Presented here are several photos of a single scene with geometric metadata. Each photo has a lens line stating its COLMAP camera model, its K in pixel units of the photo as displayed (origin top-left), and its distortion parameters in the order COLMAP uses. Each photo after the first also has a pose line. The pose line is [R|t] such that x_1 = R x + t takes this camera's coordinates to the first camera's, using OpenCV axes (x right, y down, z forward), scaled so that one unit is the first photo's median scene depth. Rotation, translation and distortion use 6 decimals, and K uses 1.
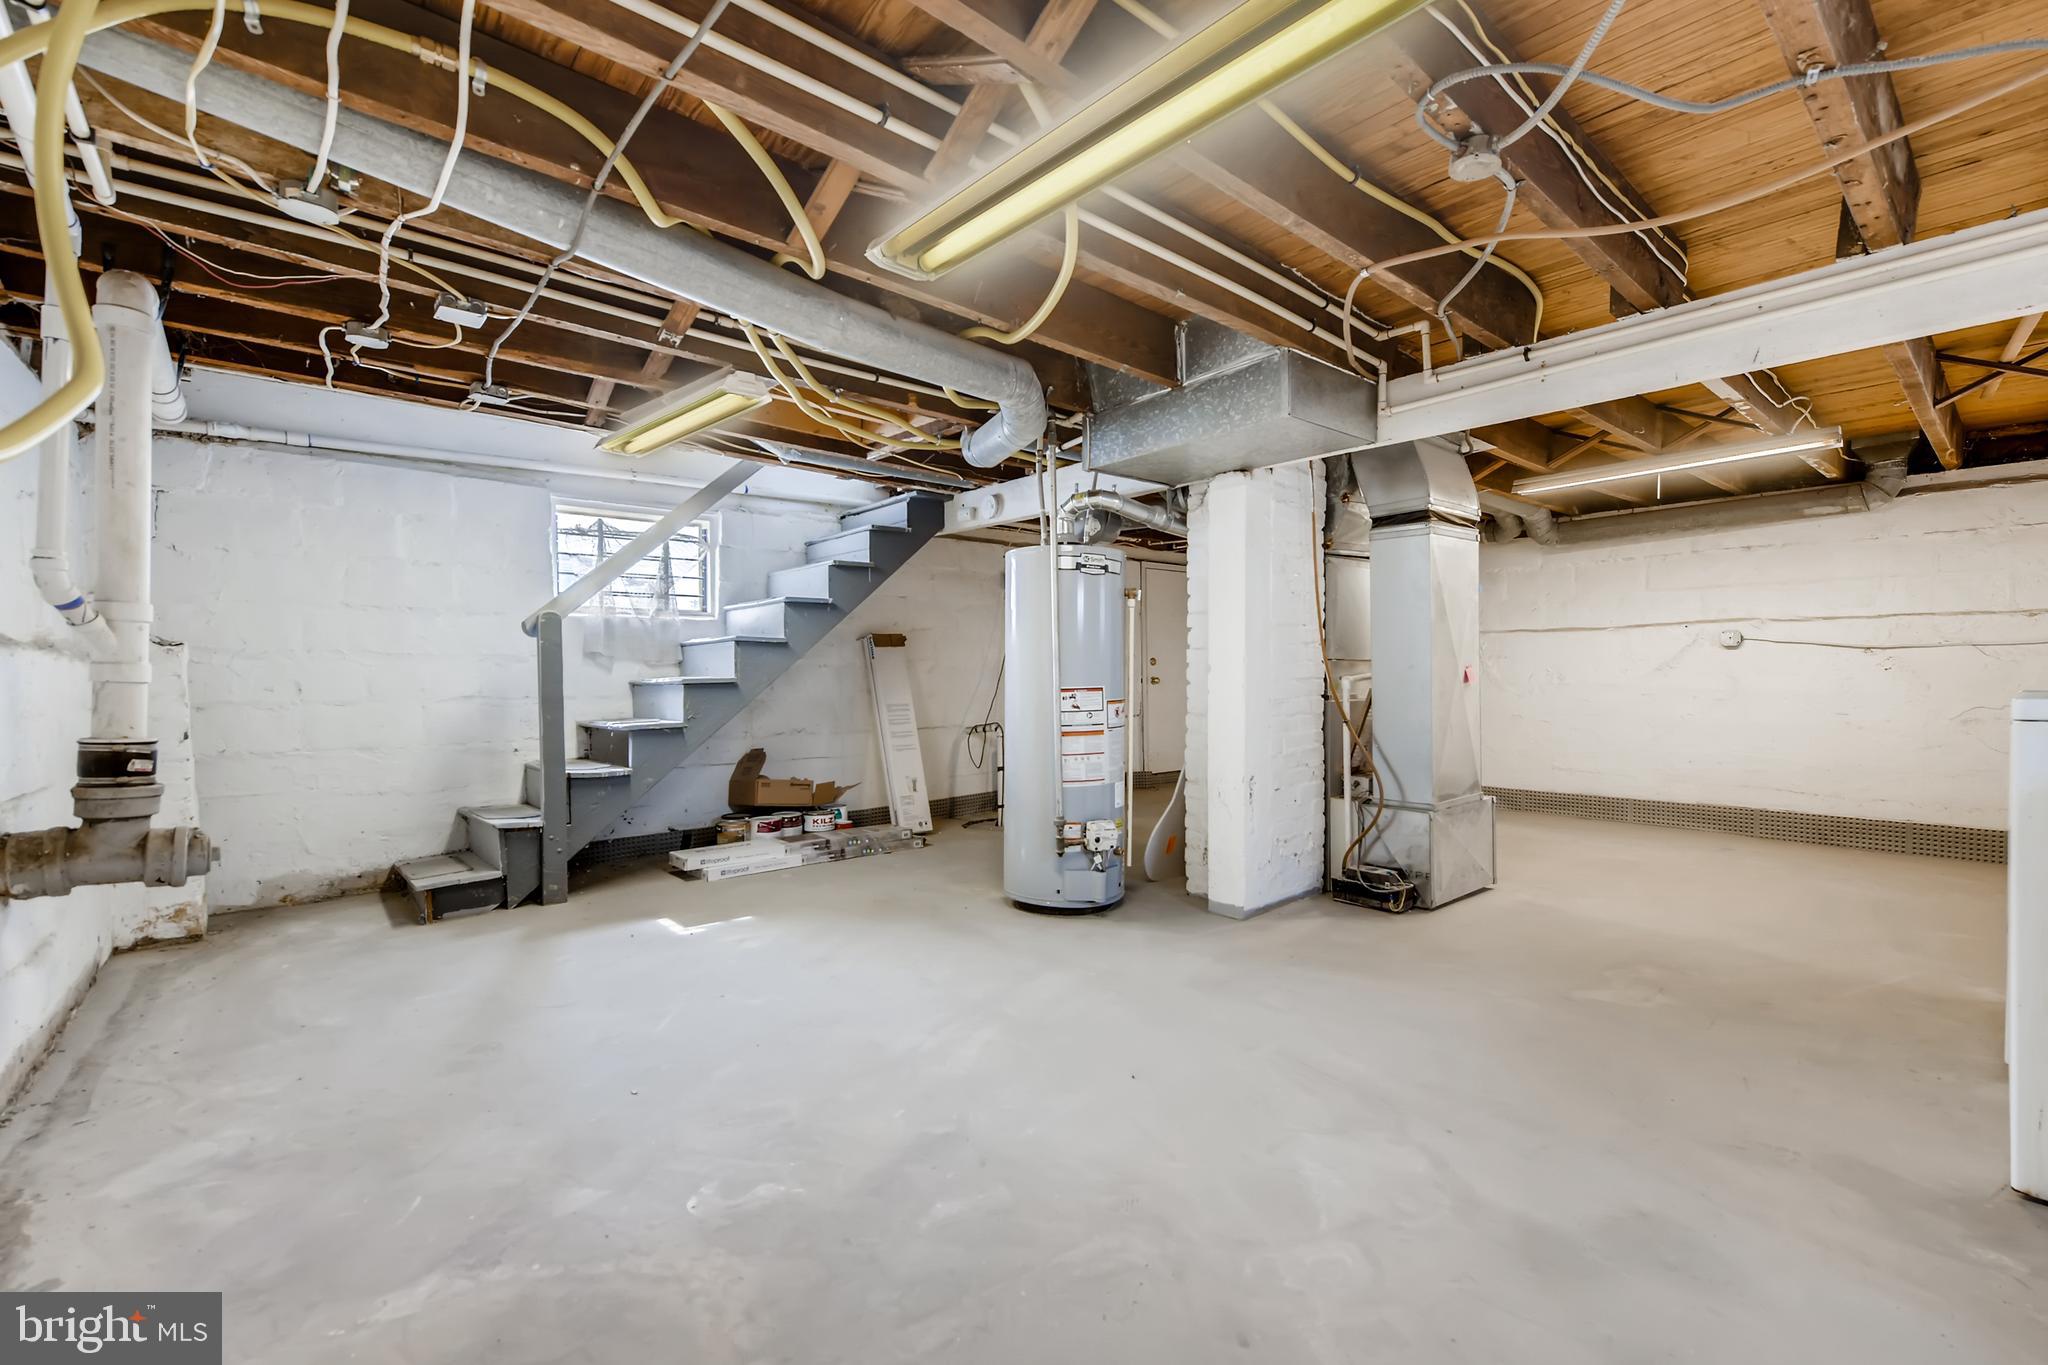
lens RADIAL K [[881.7, 0, 1027.3], [0, 881.7, 677.9], [0, 0, 1]] dist [-0.000287, -0.000064]
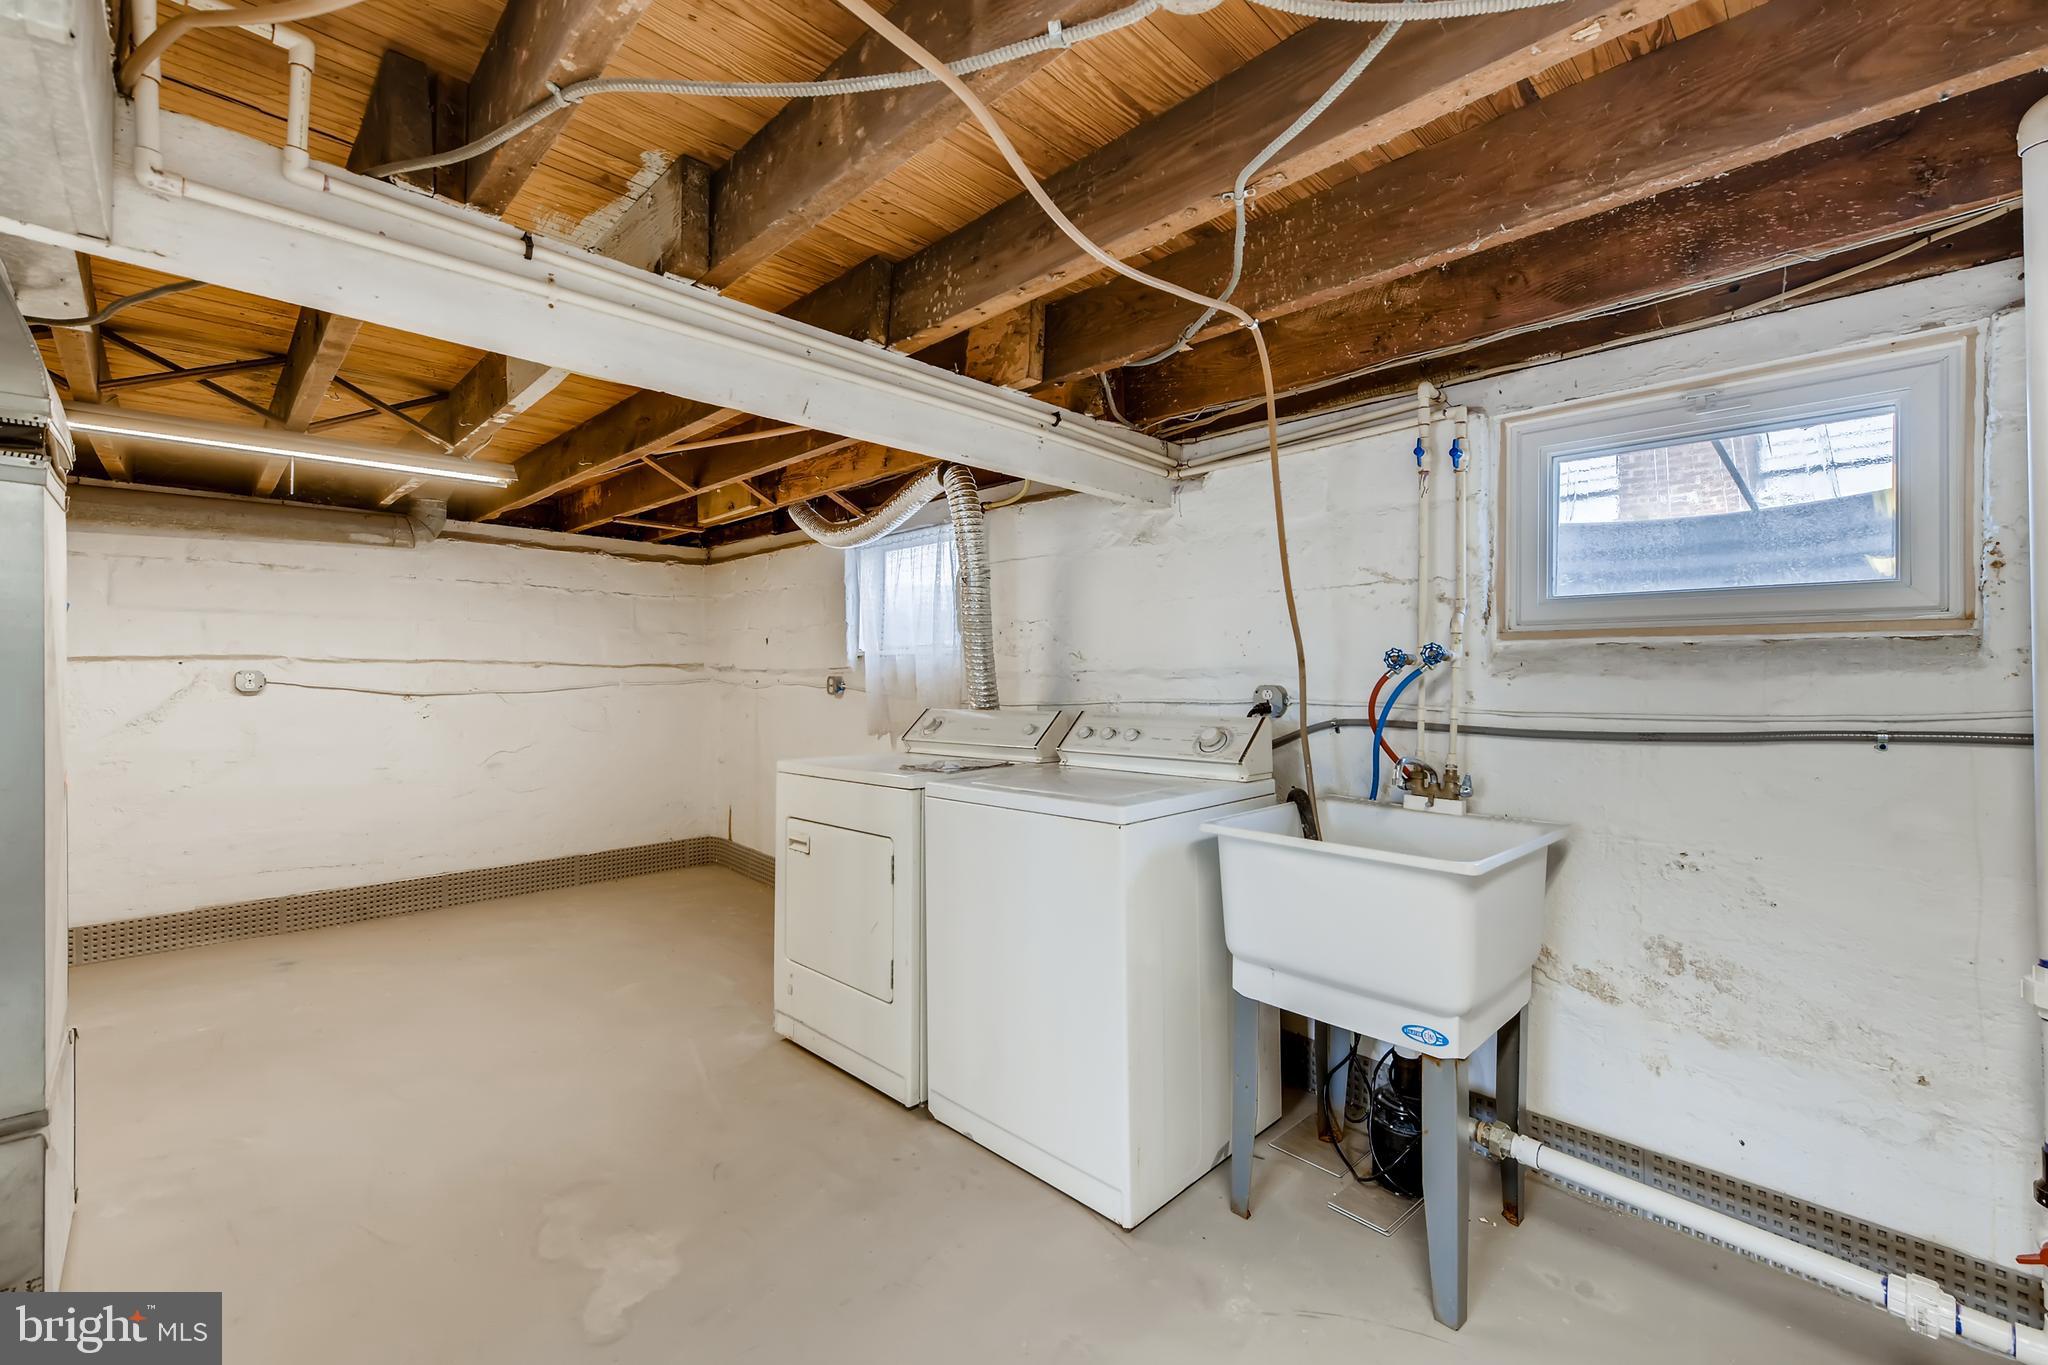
lens RADIAL K [[839.9, 0, 1032.7], [0, 839.9, 679.7], [0, 0, 1]] dist [0.014380, -0.002582]
pose [[-0.093588, -0.003189, 0.995606, 0.003693], [-0.001556, 0.999994, 0.003057, -0.053879], [-0.995610, -0.001264, -0.093592, 0.427494]]
